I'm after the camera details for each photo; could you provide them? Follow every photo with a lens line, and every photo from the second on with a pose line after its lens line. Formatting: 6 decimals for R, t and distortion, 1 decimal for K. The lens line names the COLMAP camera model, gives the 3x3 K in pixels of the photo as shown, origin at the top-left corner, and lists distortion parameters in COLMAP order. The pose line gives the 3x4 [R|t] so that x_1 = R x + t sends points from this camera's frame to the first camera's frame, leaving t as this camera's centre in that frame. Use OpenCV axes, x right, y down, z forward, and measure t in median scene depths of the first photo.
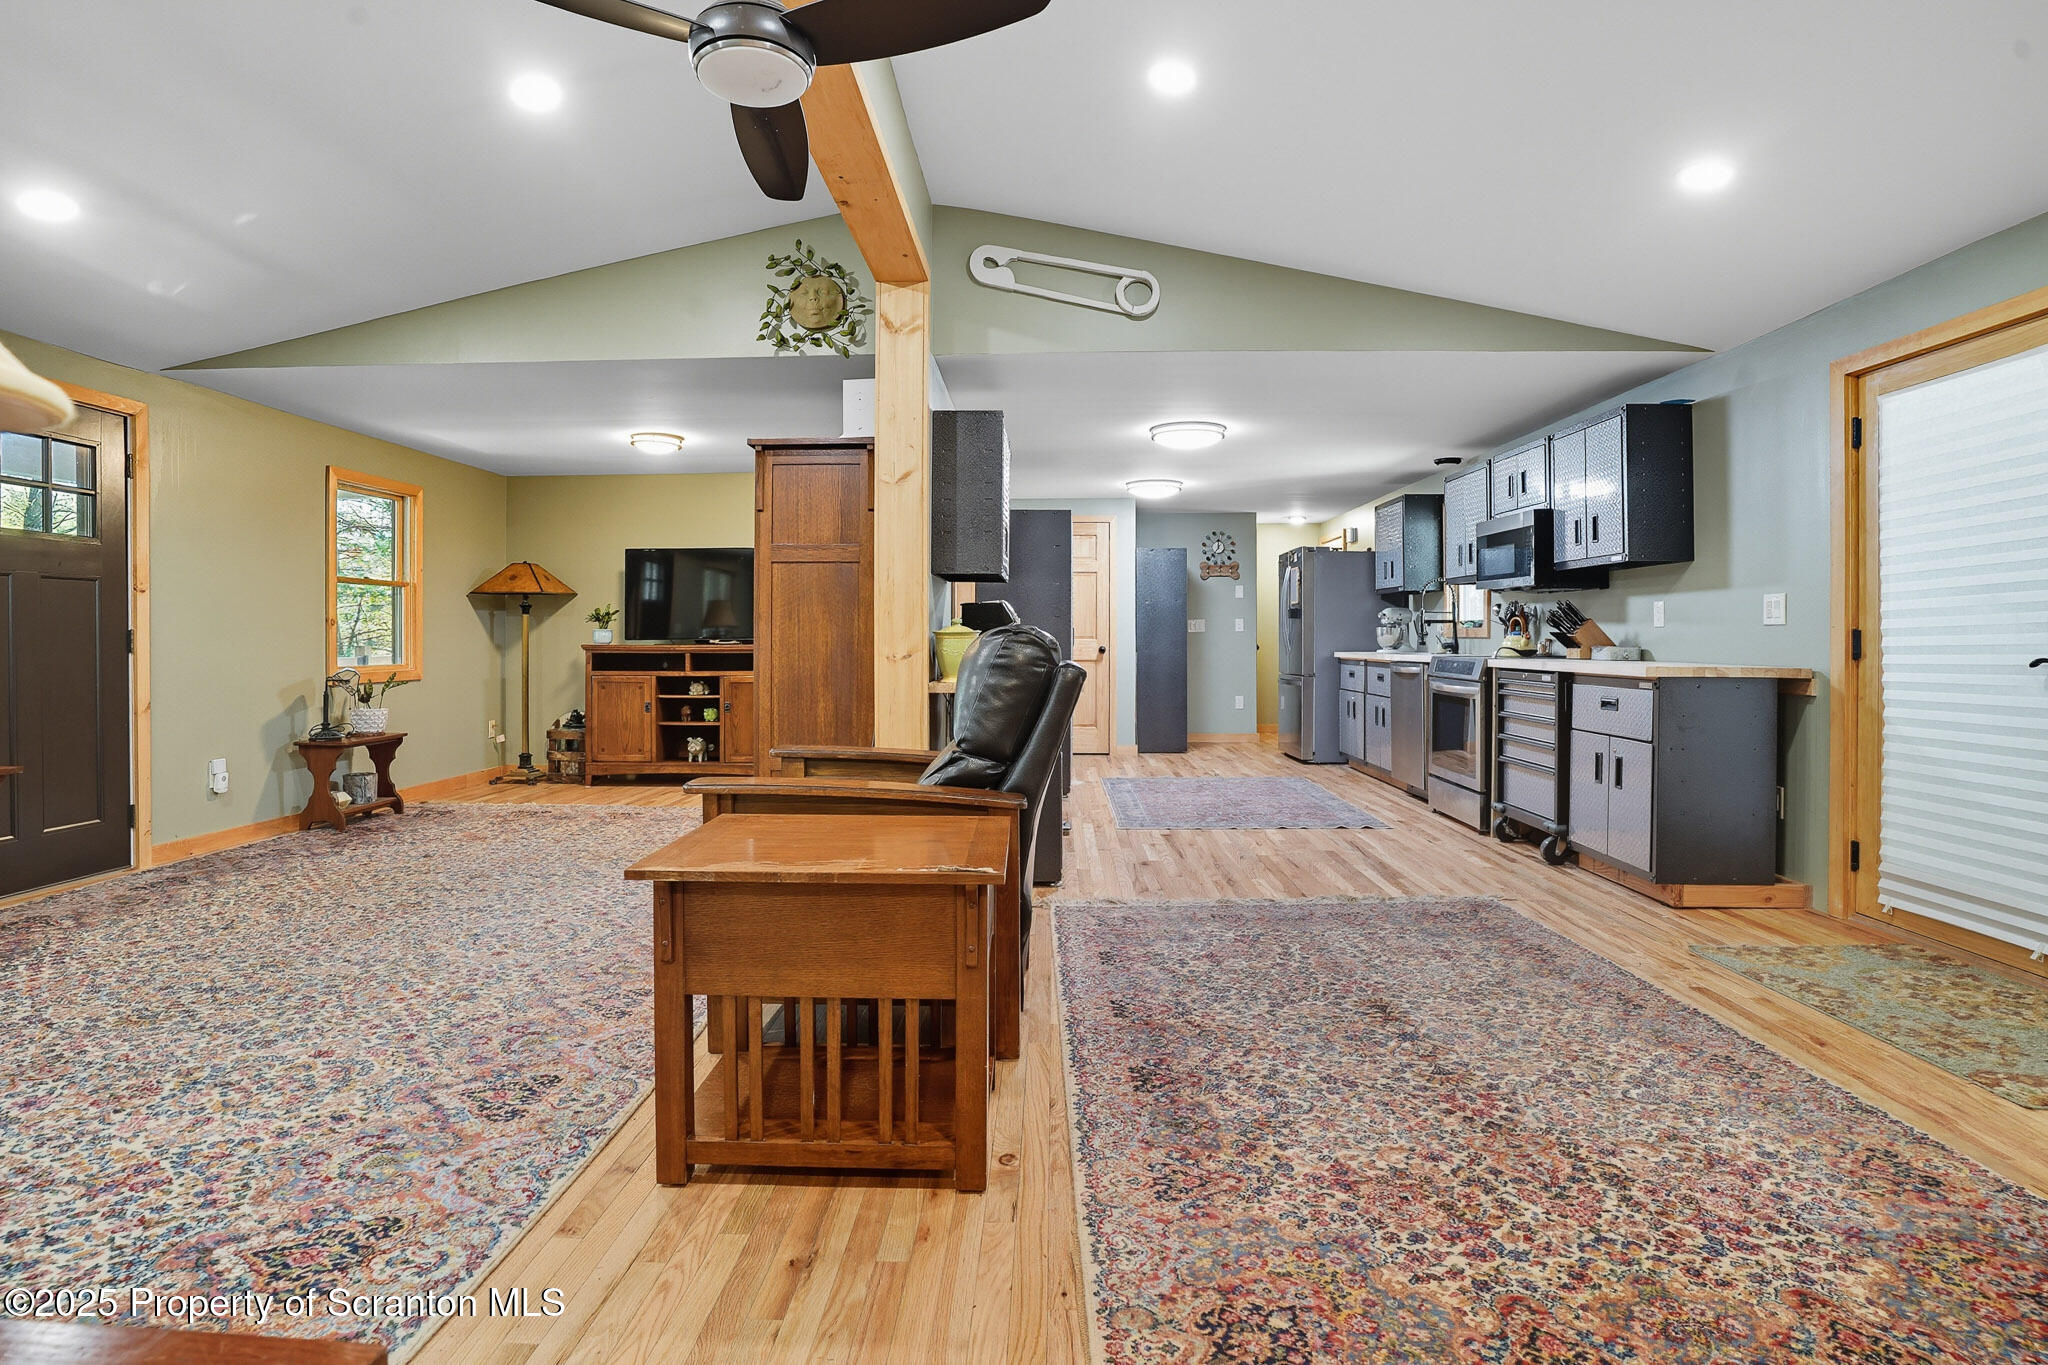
lens RADIAL K [[1042.4, 0, 1025.5], [0, 1042.4, 637.1], [0, 0, 1]] dist [-0.084081, 0.039964]
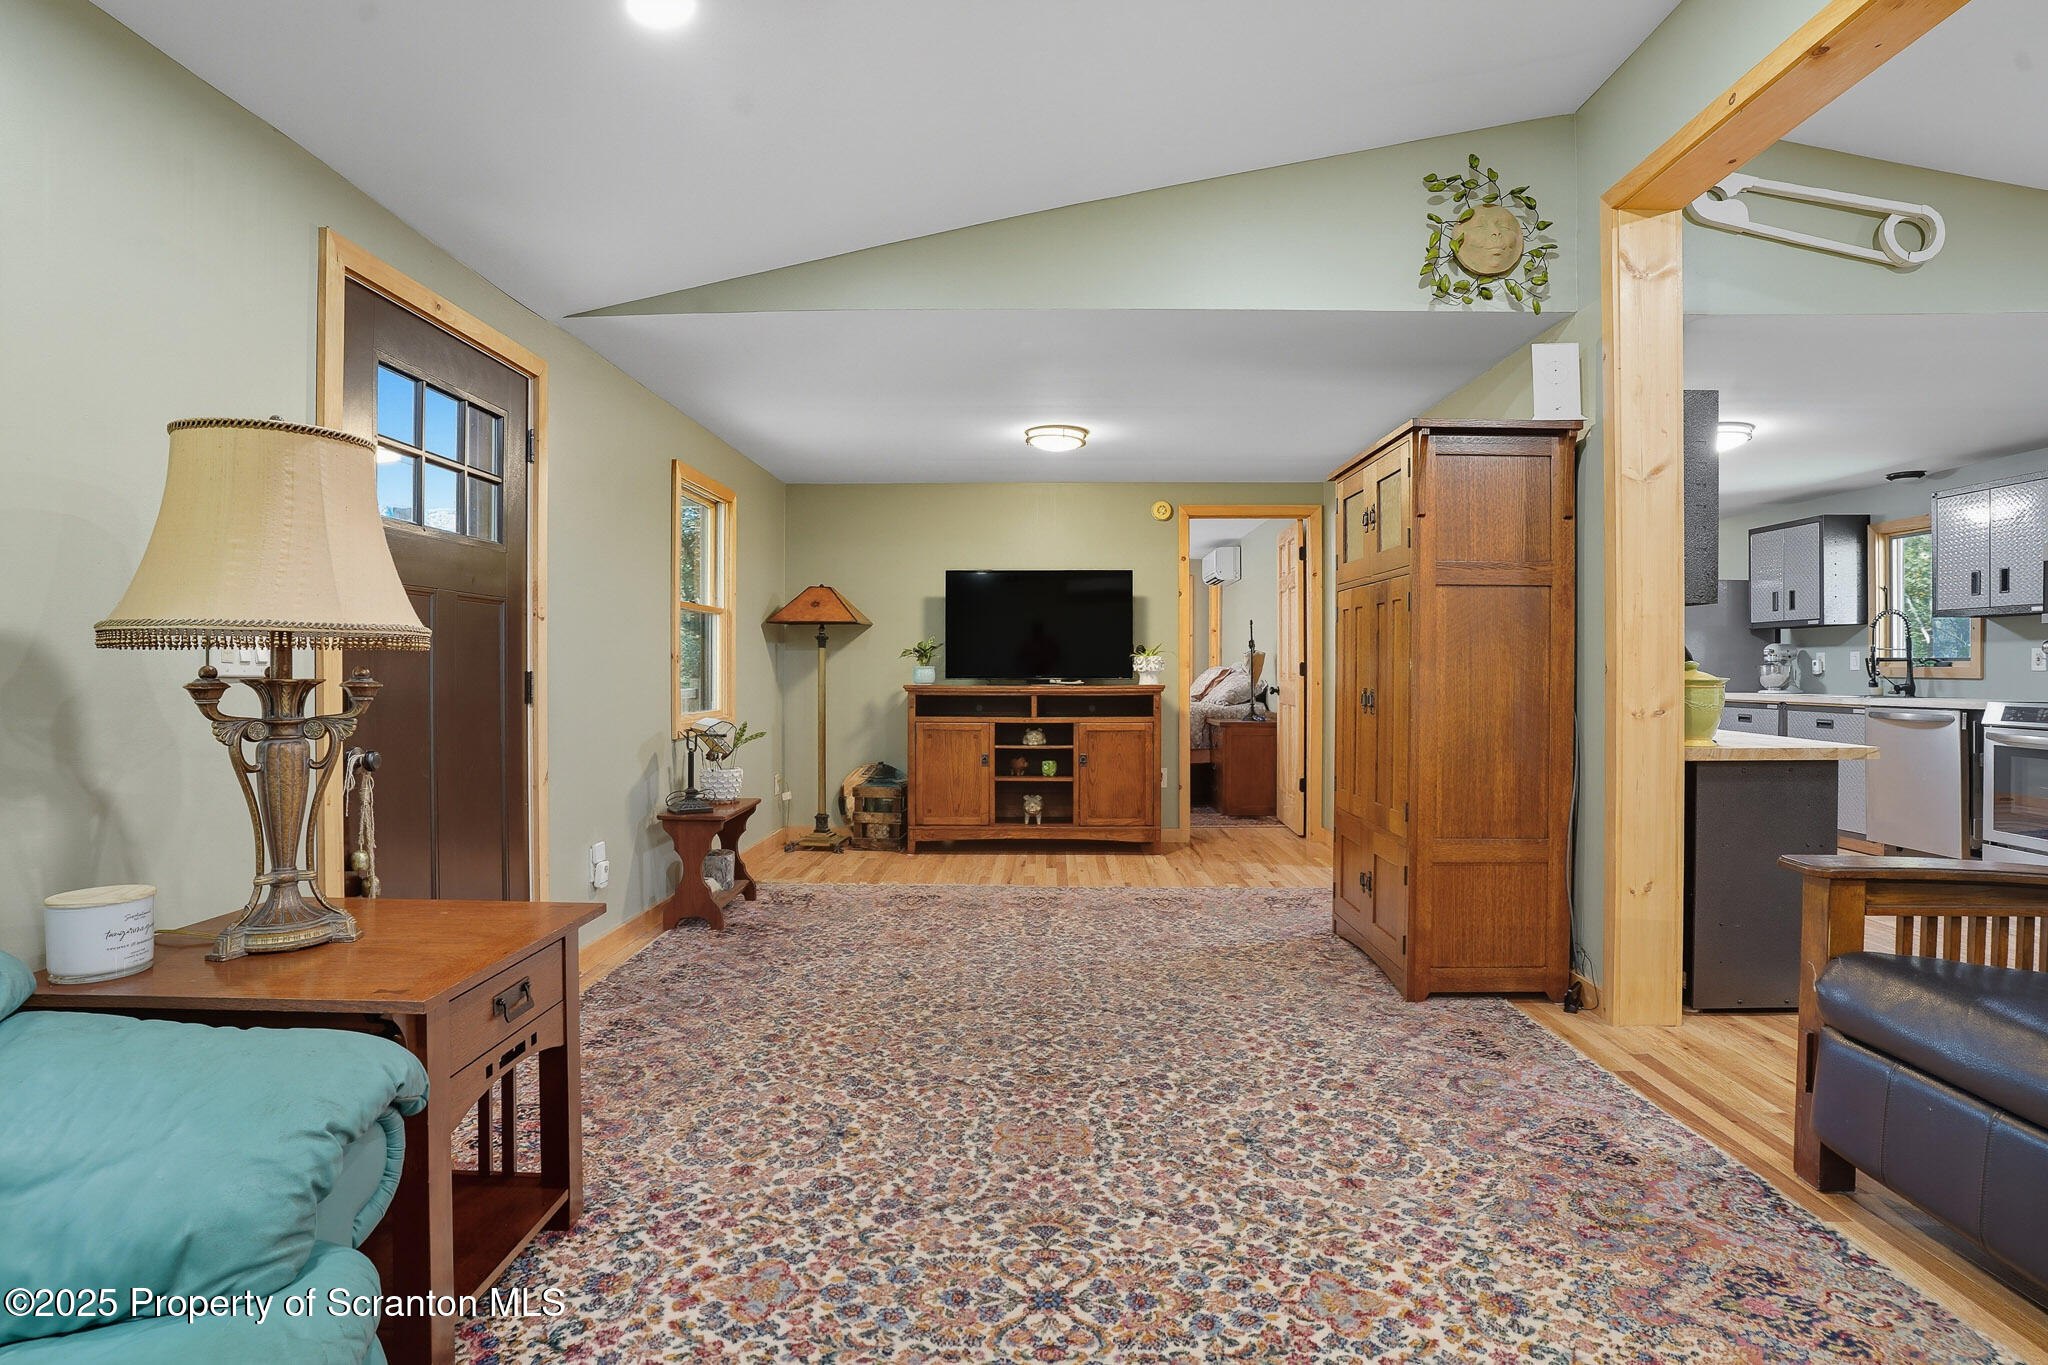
lens RADIAL K [[1021.9, 0, 1025.1], [0, 1021.9, 670.2], [0, 0, 1]] dist [-0.077944, 0.036867]
pose [[0.999973, 0.002629, 0.006866, -0.575256], [-0.002649, 0.999992, 0.002993, -0.012524], [-0.006858, -0.003012, 0.999972, 0.289060]]
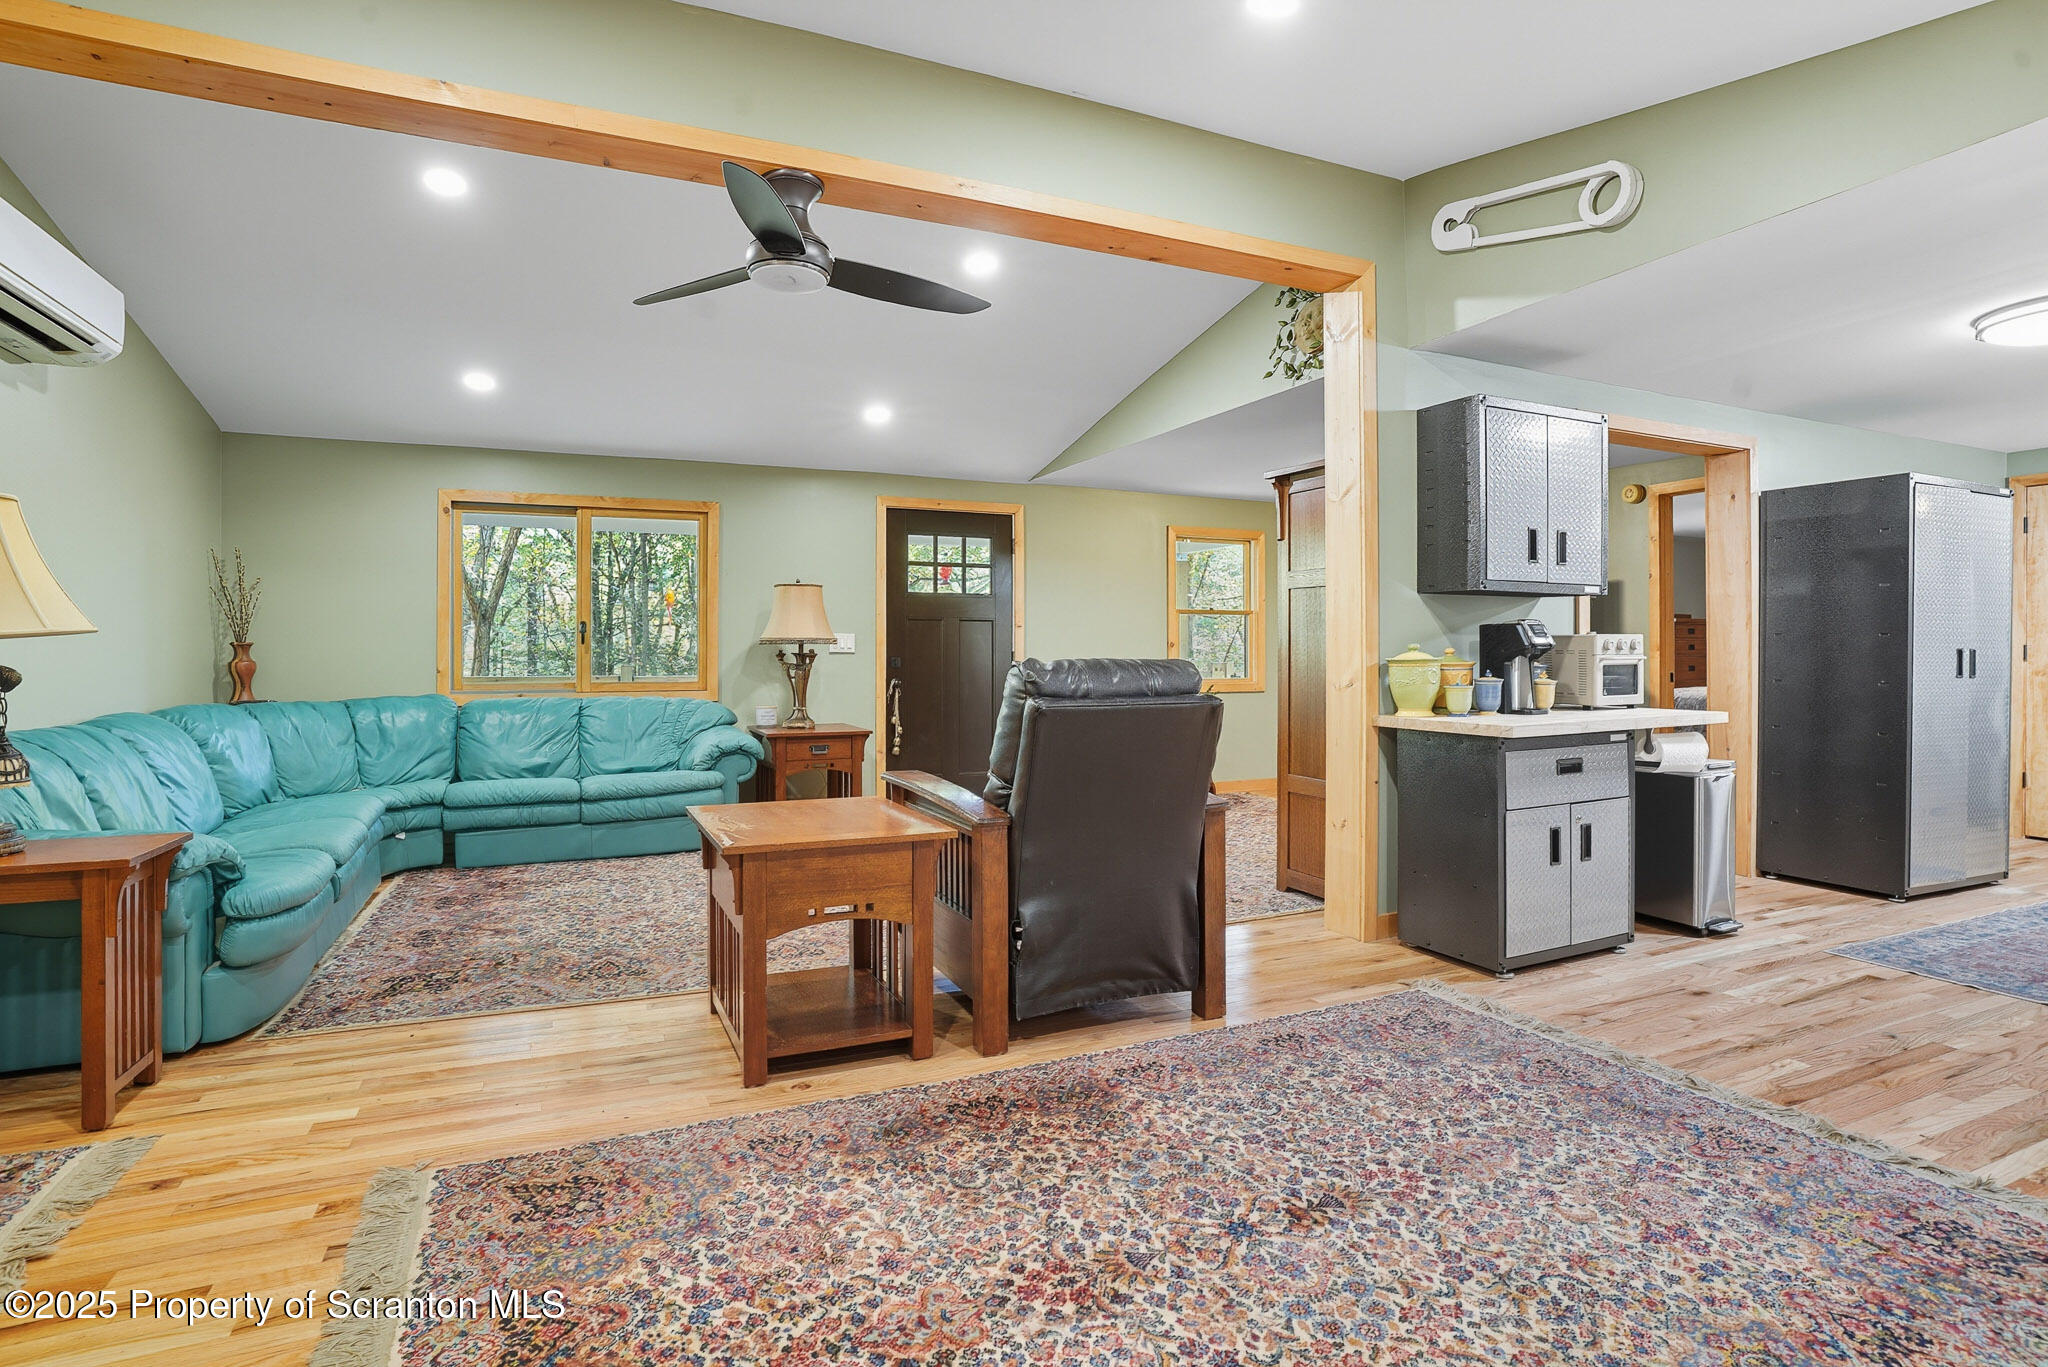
lens RADIAL K [[1033.8, 0, 1023.0], [0, 1033.8, 649.0], [0, 0, 1]] dist [-0.074726, 0.033787]
pose [[0.432877, 0.001209, -0.901452, 0.591481], [-0.001653, 0.999998, 0.000548, -0.013913], [0.901451, 0.001253, 0.432878, 0.338481]]
